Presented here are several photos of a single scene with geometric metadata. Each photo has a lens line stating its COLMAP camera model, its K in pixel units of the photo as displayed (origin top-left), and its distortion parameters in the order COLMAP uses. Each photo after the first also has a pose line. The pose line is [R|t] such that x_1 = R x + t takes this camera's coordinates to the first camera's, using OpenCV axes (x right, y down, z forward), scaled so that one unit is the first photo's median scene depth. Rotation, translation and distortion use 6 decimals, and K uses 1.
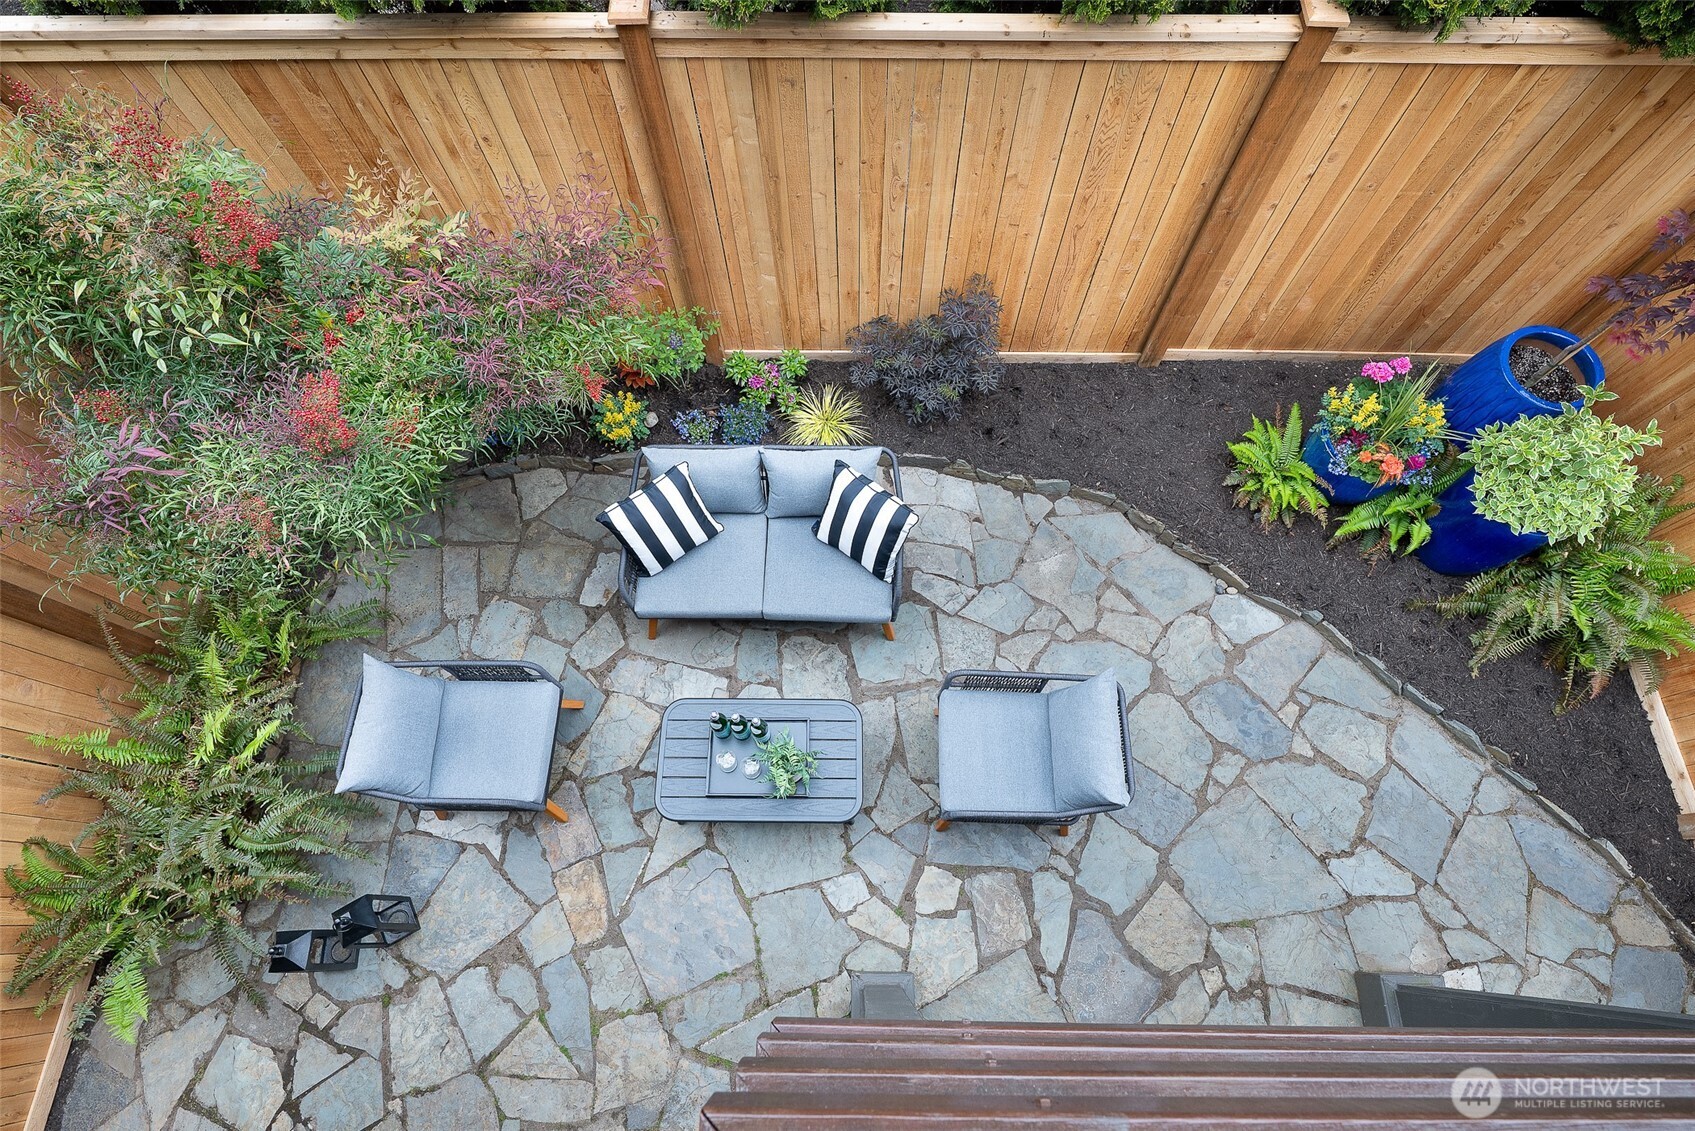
lens RADIAL K [[782.1, 0, 865.8], [0, 782.1, 608.4], [0, 0, 1]] dist [-0.005187, -0.000284]
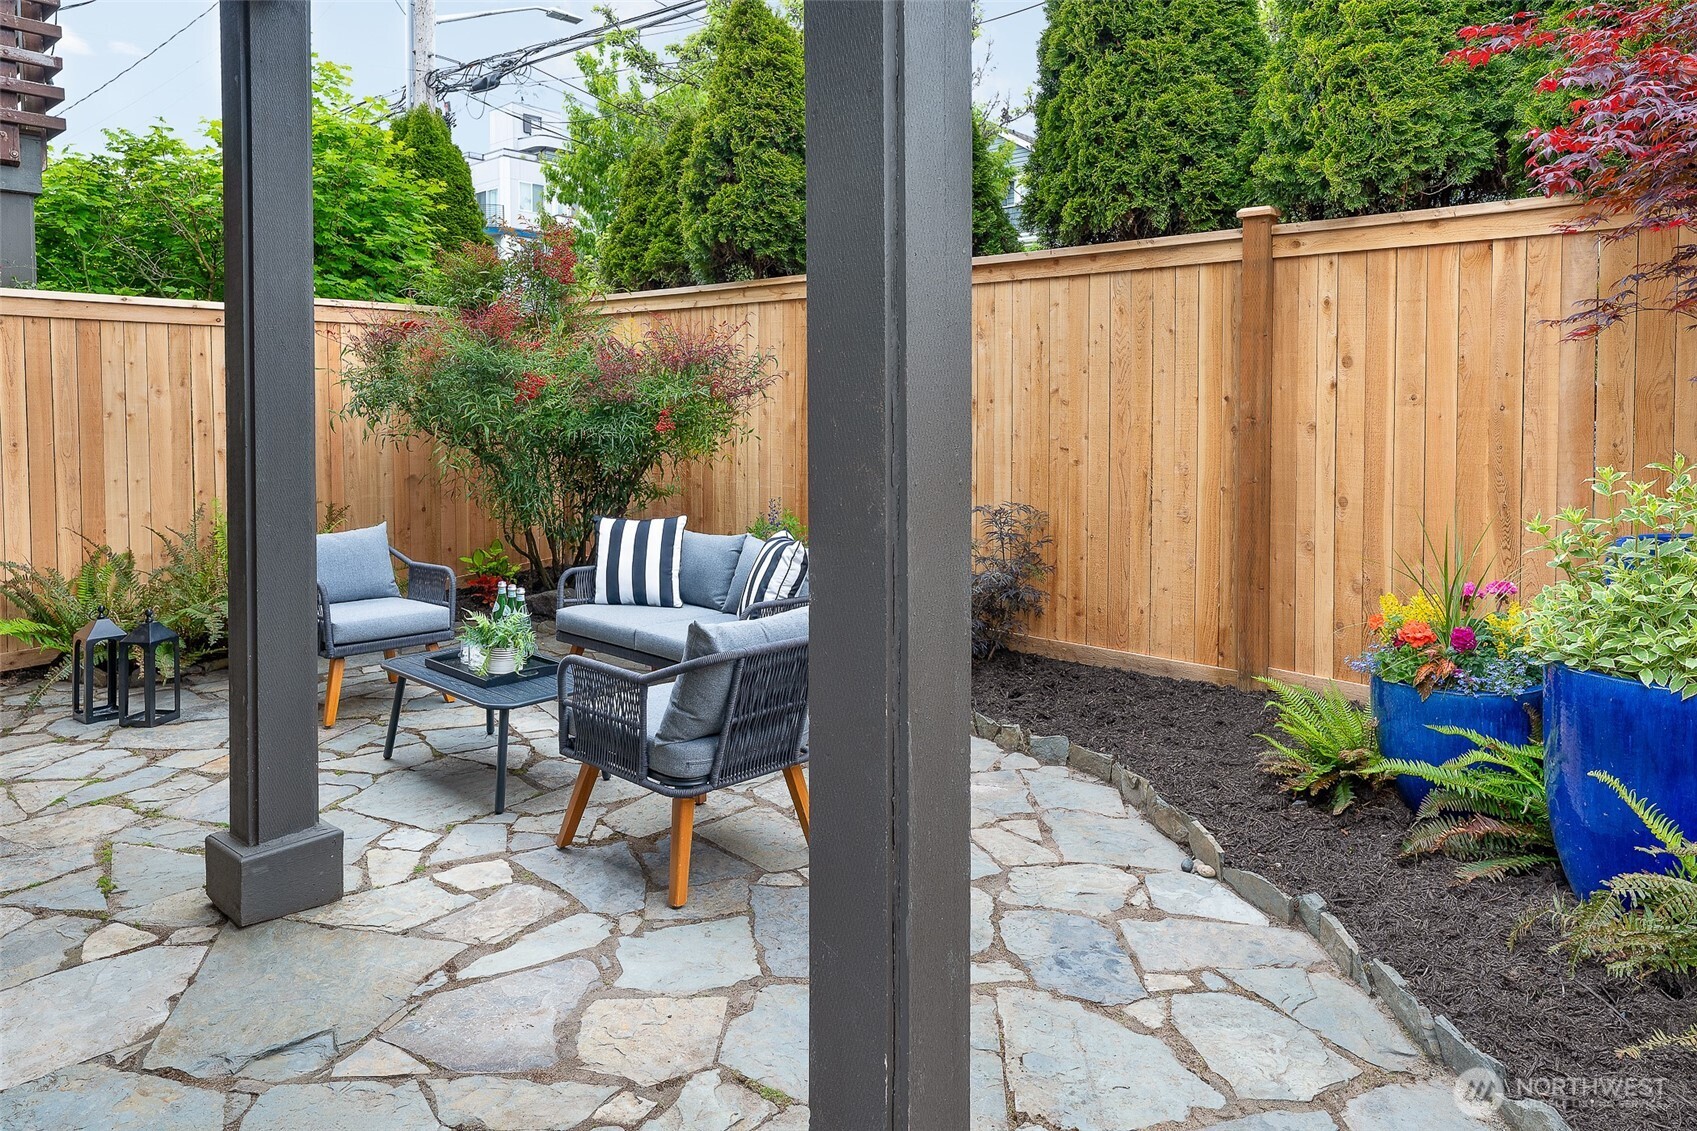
lens RADIAL K [[1083.9, 0, 841.7], [0, 1083.9, 558.4], [0, 0, 1]] dist [0.008814, 0.000079]
pose [[0.746425, 0.103087, -0.657437, 0.875357], [-0.625808, 0.444701, -0.640785, 0.629144], [0.226306, 0.889727, 0.396449, 0.477254]]
